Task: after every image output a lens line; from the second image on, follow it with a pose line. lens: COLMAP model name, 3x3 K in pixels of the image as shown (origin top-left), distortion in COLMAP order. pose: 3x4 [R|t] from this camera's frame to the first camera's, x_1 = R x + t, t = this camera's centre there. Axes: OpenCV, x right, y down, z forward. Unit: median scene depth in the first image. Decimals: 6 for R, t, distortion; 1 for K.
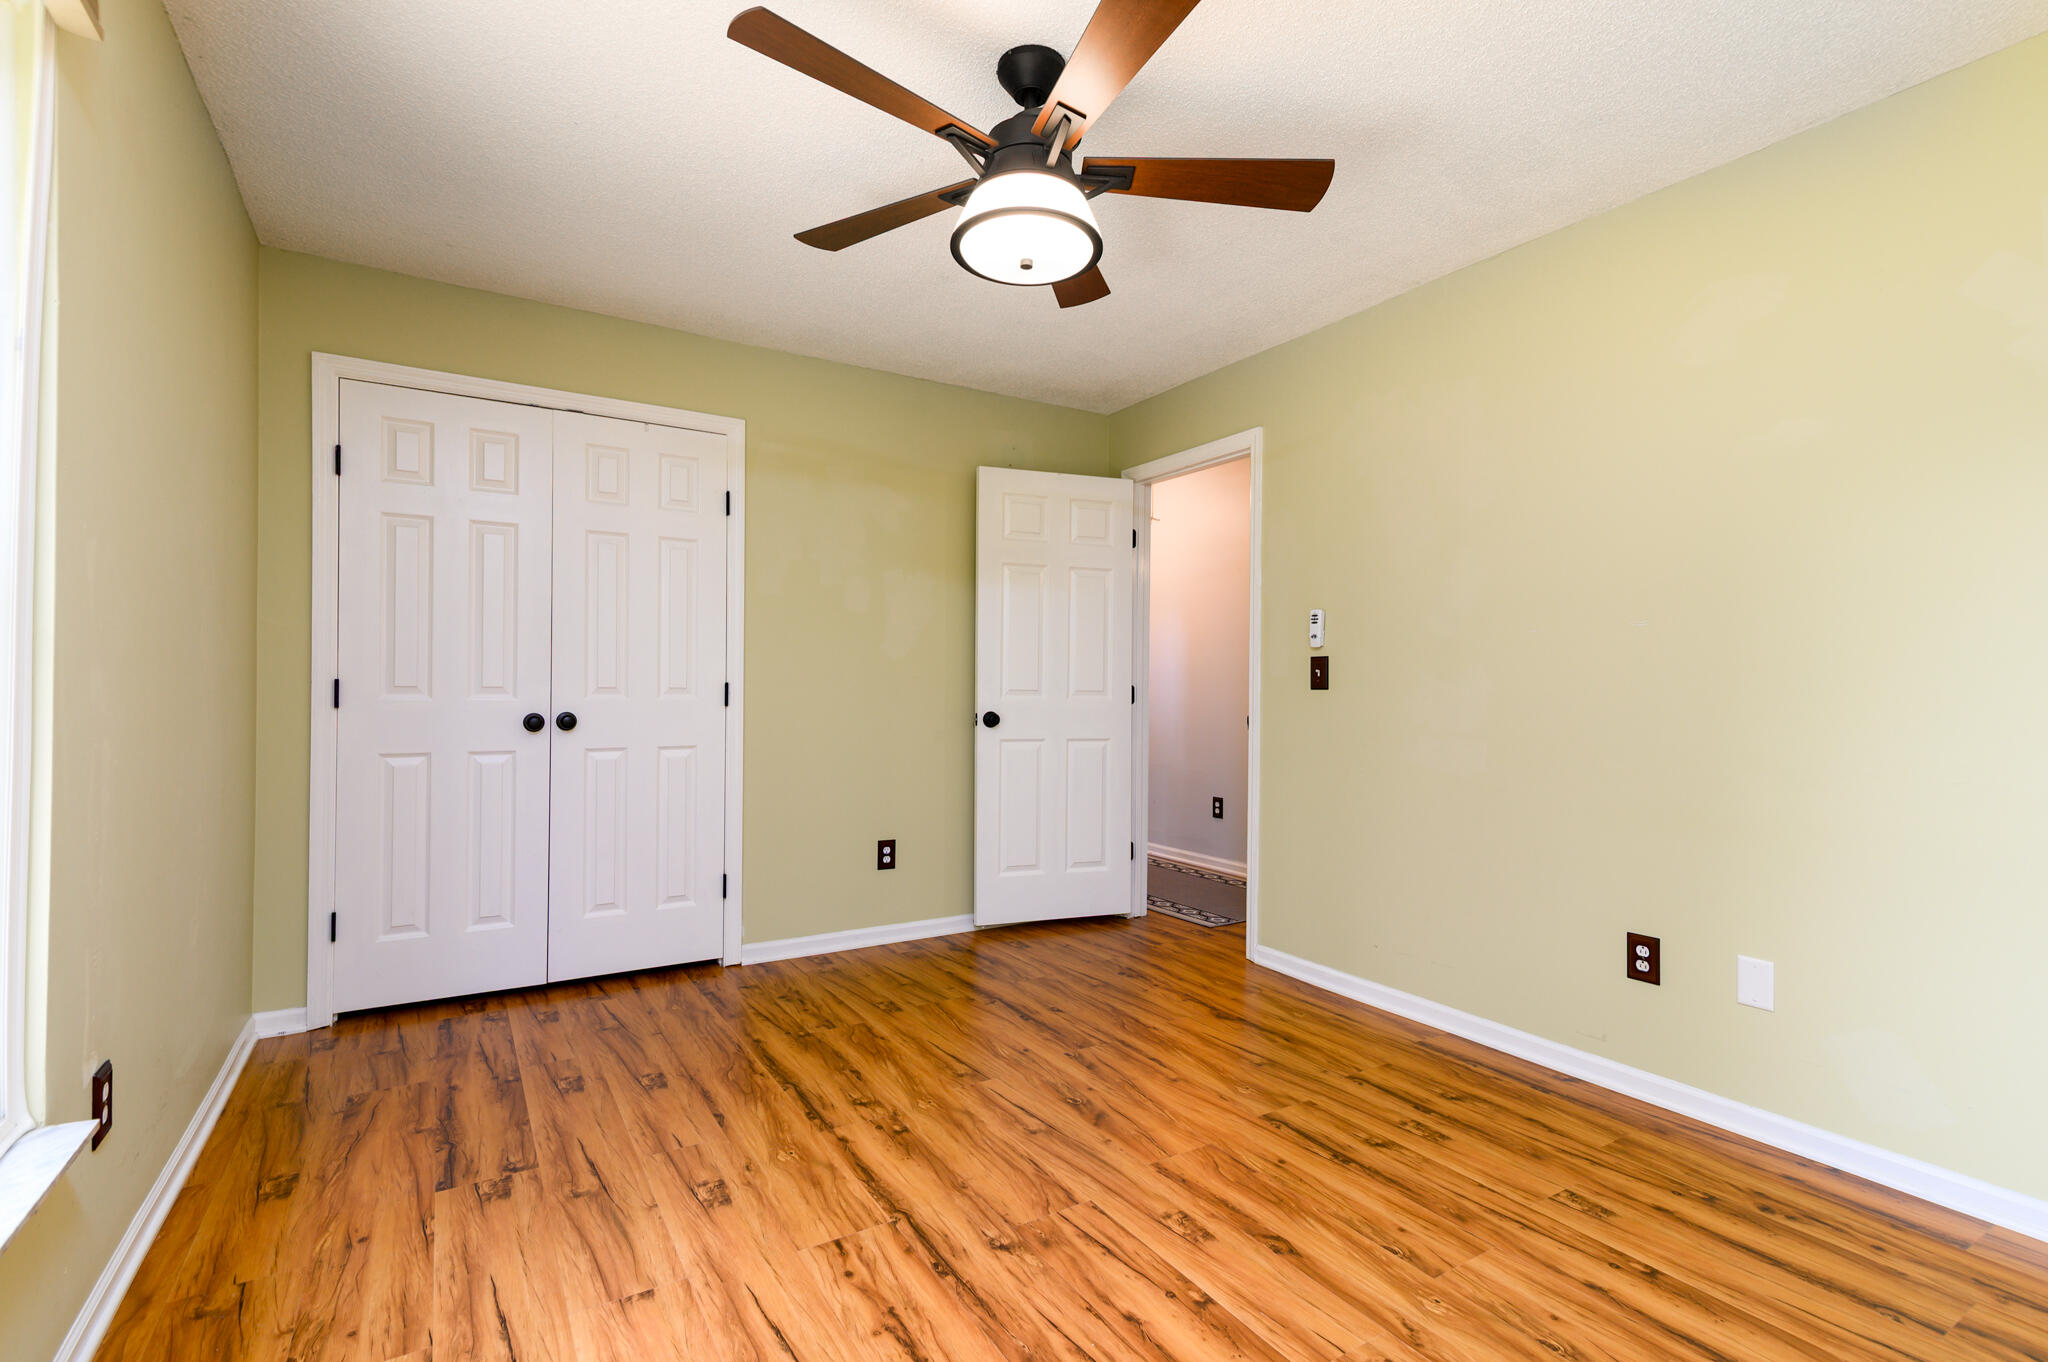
lens RADIAL K [[945.8, 0, 1020.3], [0, 945.8, 682.3], [0, 0, 1]] dist [0.028817, -0.006573]
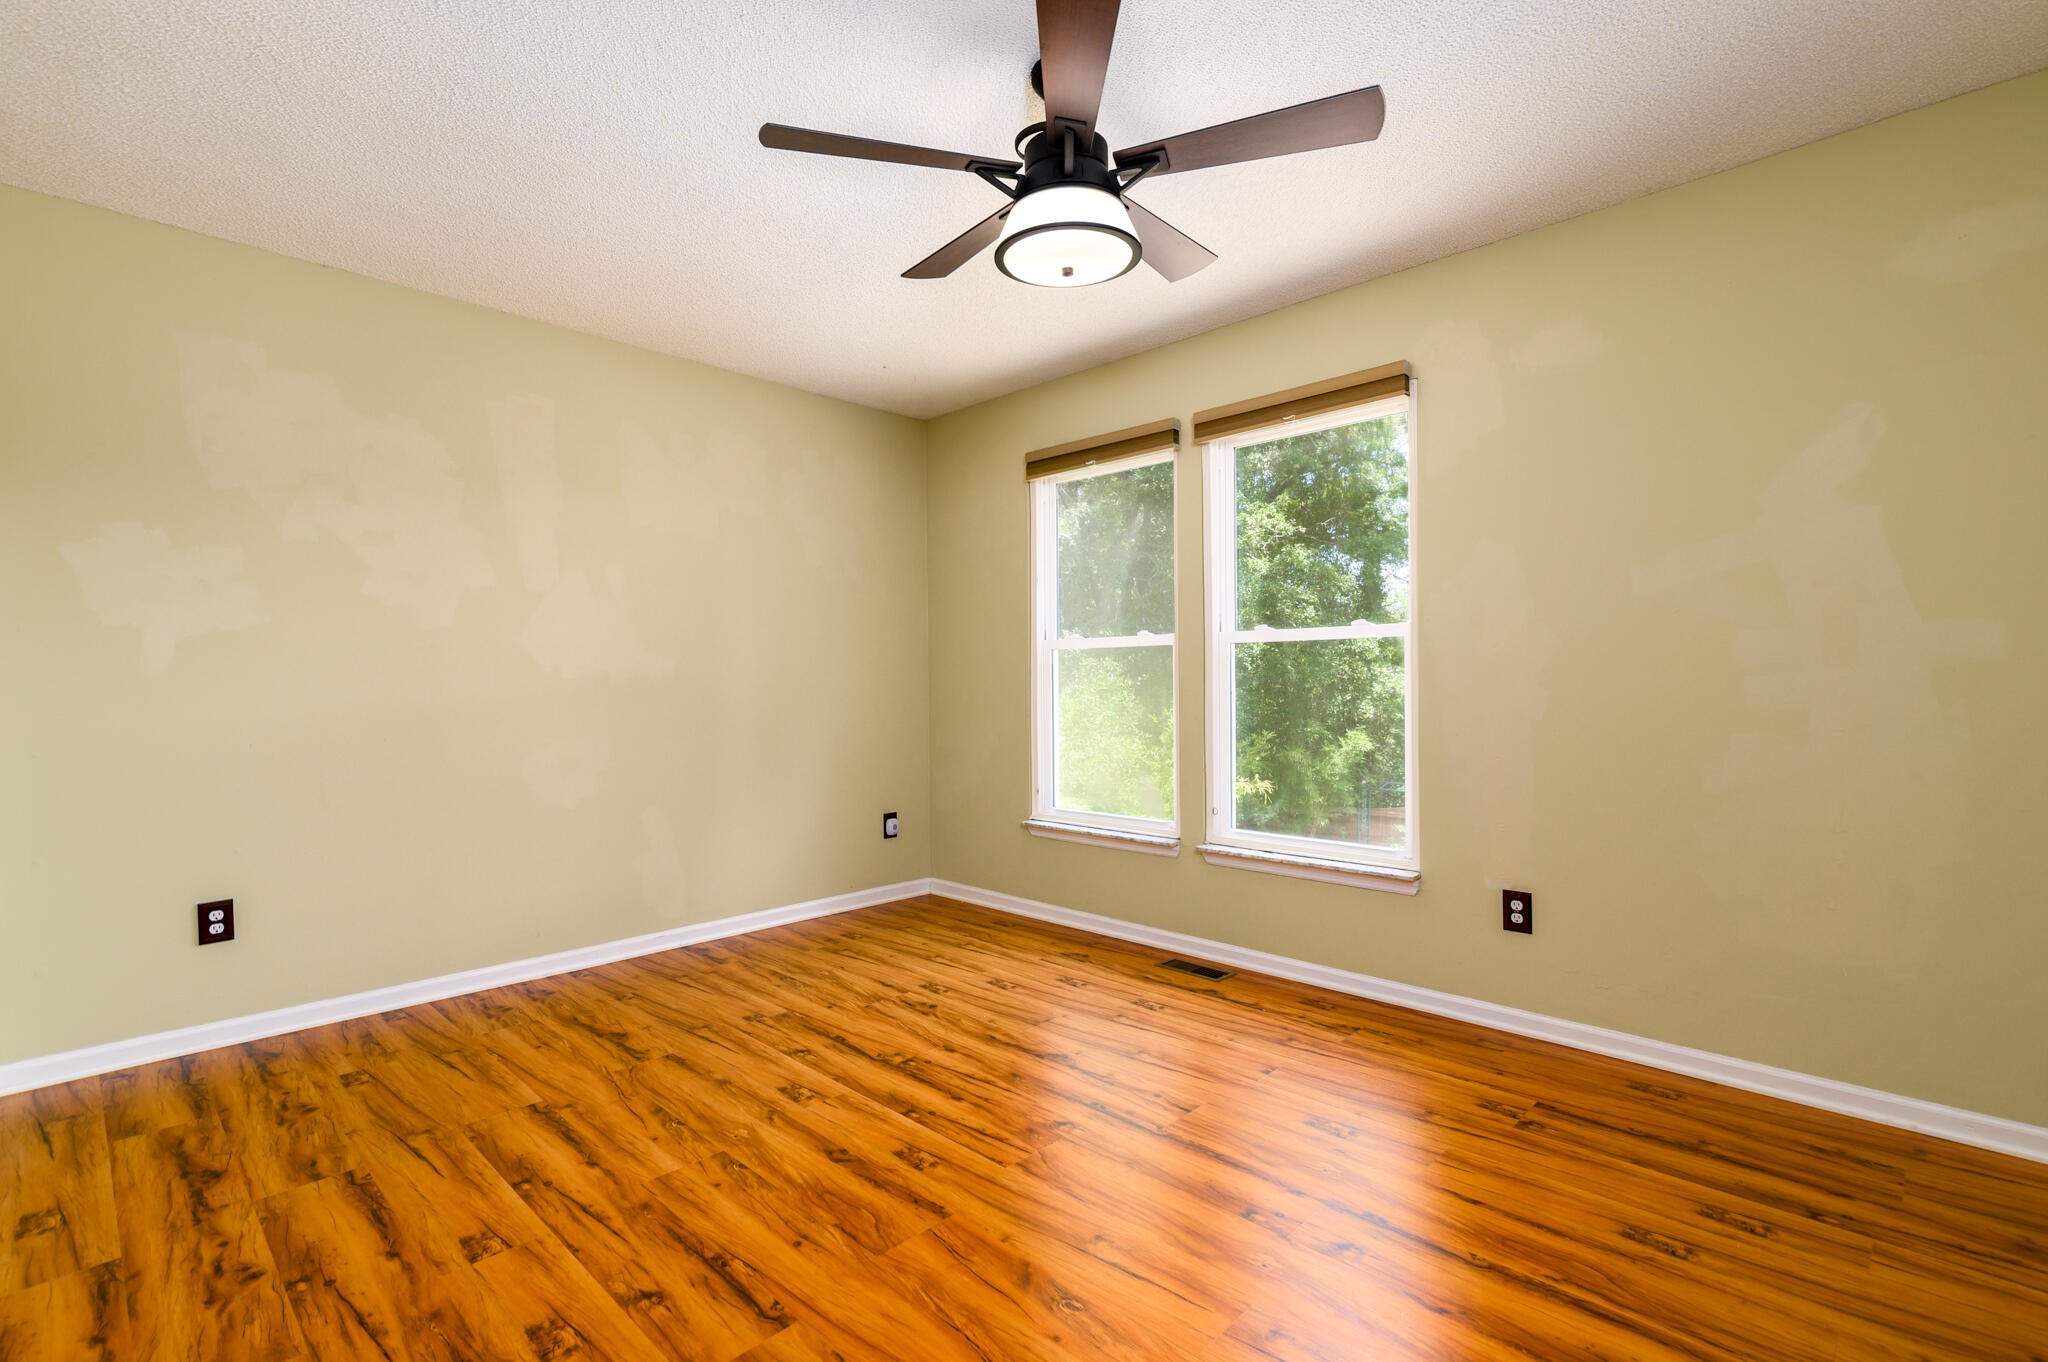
lens RADIAL K [[945.8, 0, 1020.3], [0, 945.8, 682.3], [0, 0, 1]] dist [0.028817, -0.006573]
pose [[-0.971544, -0.002111, -0.236849, 0.302584], [0.000304, 0.999948, -0.010158, 0.017213], [0.236858, -0.009941, -0.971493, 1.994394]]
